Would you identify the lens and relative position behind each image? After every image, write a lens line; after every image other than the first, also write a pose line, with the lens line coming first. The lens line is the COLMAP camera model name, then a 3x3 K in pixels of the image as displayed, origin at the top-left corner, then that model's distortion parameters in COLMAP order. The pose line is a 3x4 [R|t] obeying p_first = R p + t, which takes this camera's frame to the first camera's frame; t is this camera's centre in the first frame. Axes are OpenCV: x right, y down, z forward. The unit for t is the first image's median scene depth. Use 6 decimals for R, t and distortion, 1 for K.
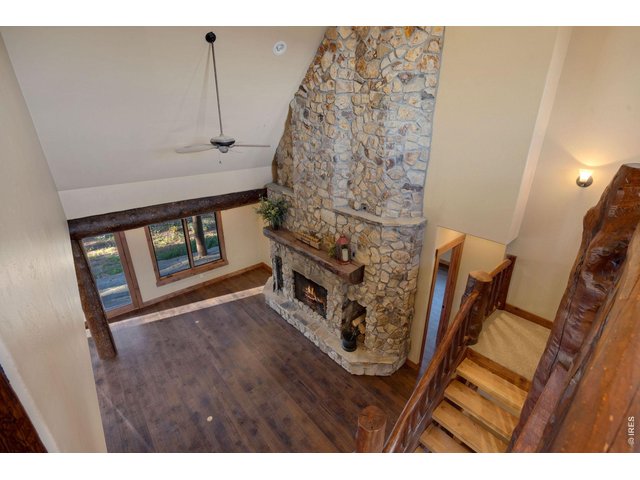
lens RADIAL K [[291.8, 0, 318.9], [0, 291.8, 240.5], [0, 0, 1]] dist [-0.019737, 0.000250]
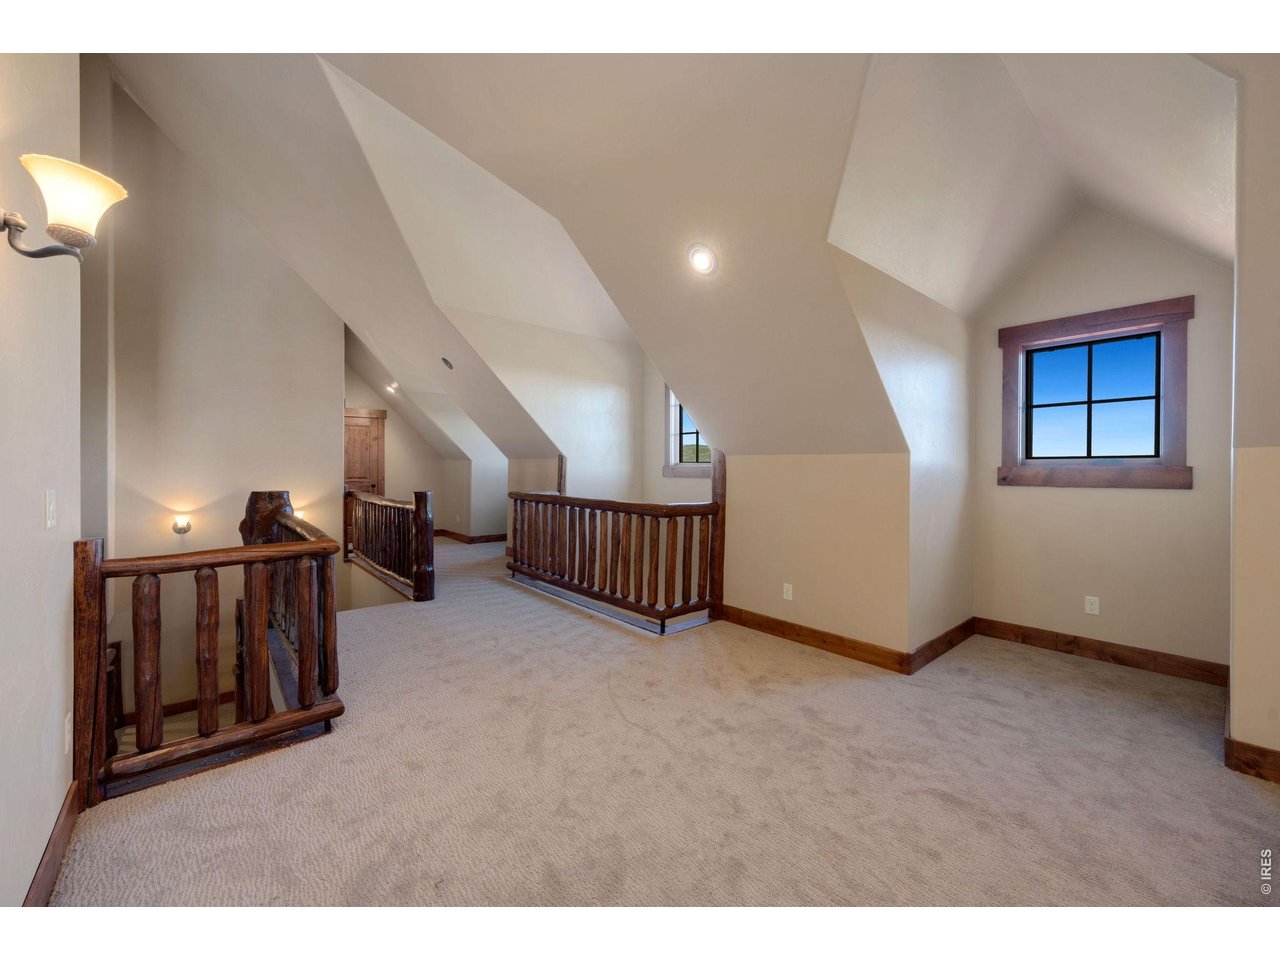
lens RADIAL K [[521.0, 0, 642.1], [0, 521.0, 476.1], [0, 0, 1]] dist [0.001164, 0.000244]
pose [[0.005392, -0.007086, 0.999960, -0.541222], [0.370137, 0.928966, 0.004587, 0.131526], [-0.928962, 0.370097, 0.007632, -0.327610]]
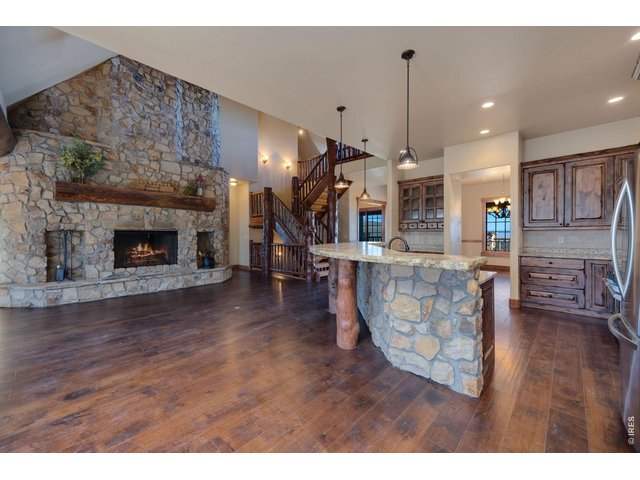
lens RADIAL K [[260.5, 0, 320.7], [0, 260.5, 240.3], [0, 0, 1]] dist [0.001164, 0.000244]
pose [[-0.095697, -0.022782, 0.995150, -1.354828], [0.372132, 0.926428, 0.056994, 0.453330], [-0.923233, 0.375781, -0.080179, 0.718577]]
